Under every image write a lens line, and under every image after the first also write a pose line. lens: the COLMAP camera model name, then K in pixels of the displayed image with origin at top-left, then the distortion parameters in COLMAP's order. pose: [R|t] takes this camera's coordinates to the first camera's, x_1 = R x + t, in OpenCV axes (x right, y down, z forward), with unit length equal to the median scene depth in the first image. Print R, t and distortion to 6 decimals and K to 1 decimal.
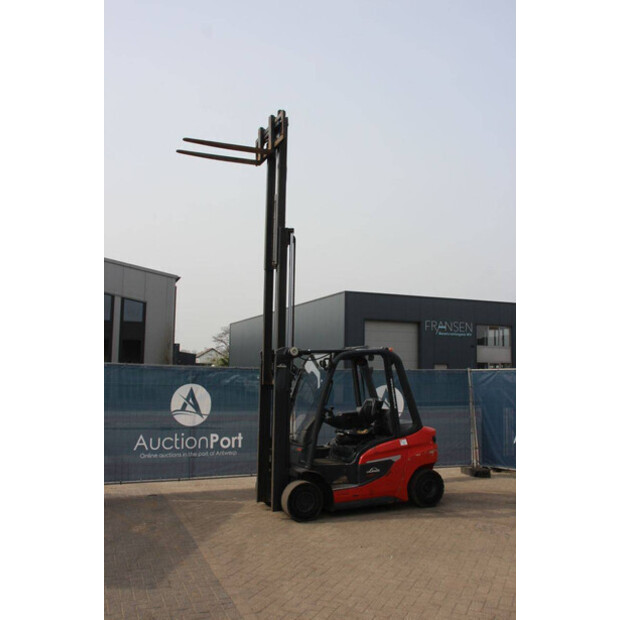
lens RADIAL K [[585.6, 0, 310.0], [0, 585.6, 310.0], [0, 0, 1]] dist [-0.102938, 0.095873]
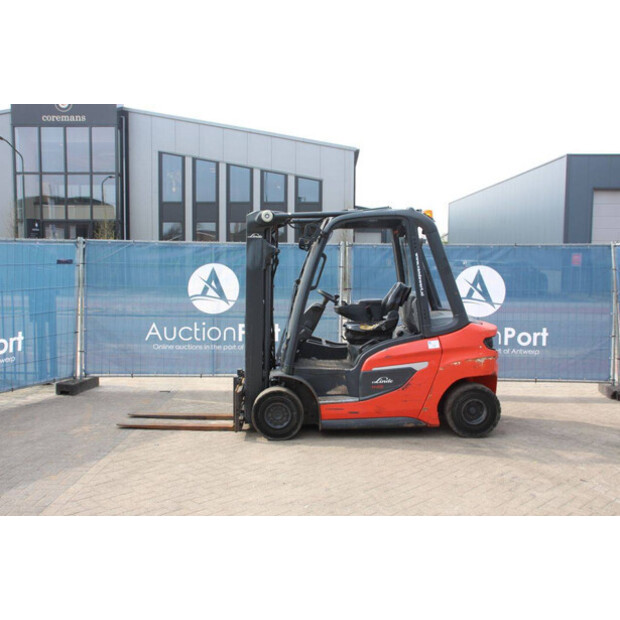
lens RADIAL K [[637.0, 0, 310.0], [0, 637.0, 310.0], [0, 0, 1]] dist [-0.101342, 0.177048]
pose [[0.923153, 0.025074, -0.383615, 0.308989], [0.045777, 0.983601, 0.174451, 0.046597], [0.381698, -0.178606, 0.906866, 0.255393]]
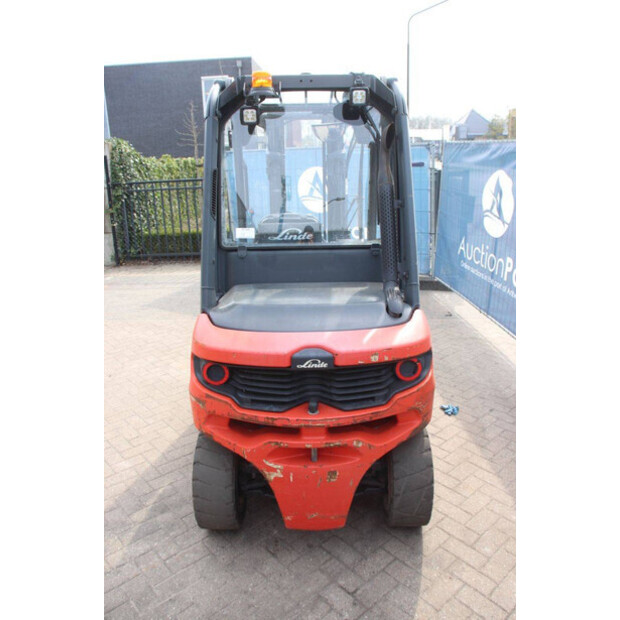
lens RADIAL K [[509.5, 0, 310.0], [0, 509.5, 310.0], [0, 0, 1]] dist [-0.179698, 0.164509]
pose [[-0.408648, 0.266595, -0.872888, 0.423916], [0.116348, 0.963802, 0.239892, 0.138098], [0.905246, -0.003527, -0.424874, 1.186761]]
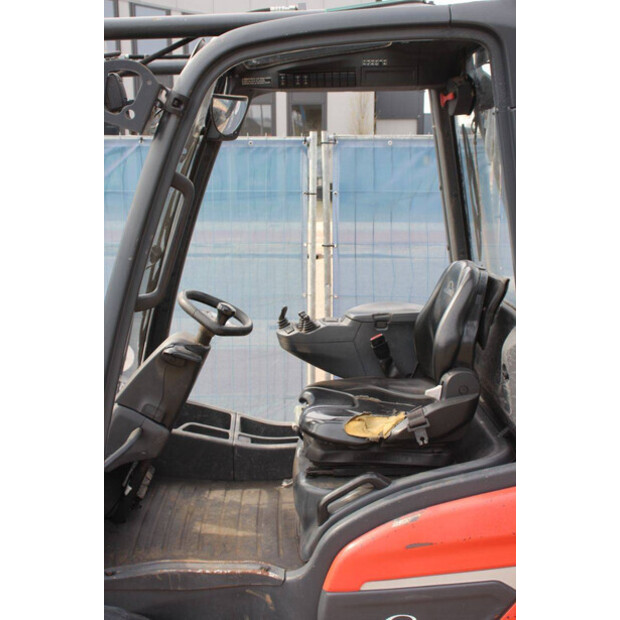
lens RADIAL K [[799.1, 0, 310.0], [0, 799.1, 310.0], [0, 0, 1]] dist [0.011618, 0.021336]
pose [[0.915493, 0.058487, -0.398060, 0.176688], [0.060221, 0.958312, 0.279307, 0.084641], [0.397801, -0.279675, 0.873805, 0.733281]]
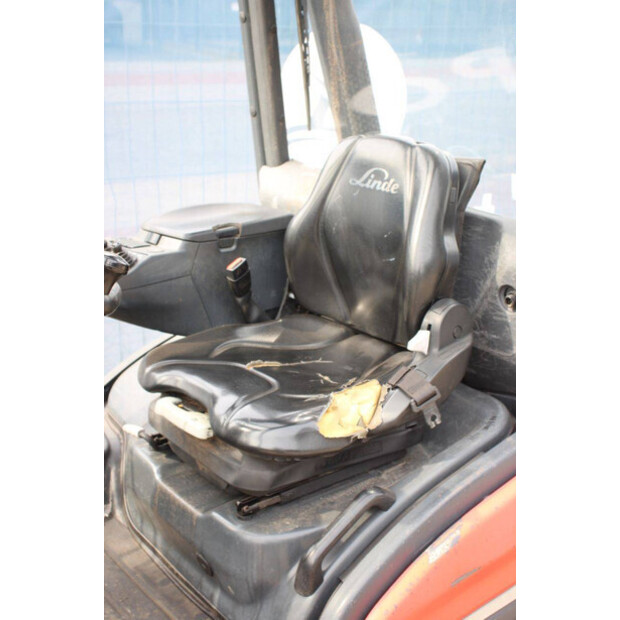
lens RADIAL K [[887.9, 0, 310.0], [0, 887.9, 310.0], [0, 0, 1]] dist [0.030857, 0.045636]
pose [[0.973175, -0.059515, 0.222236, 0.035767], [-0.043663, 0.900628, 0.432393, 0.099000], [-0.225886, -0.430497, 0.873869, 0.818163]]
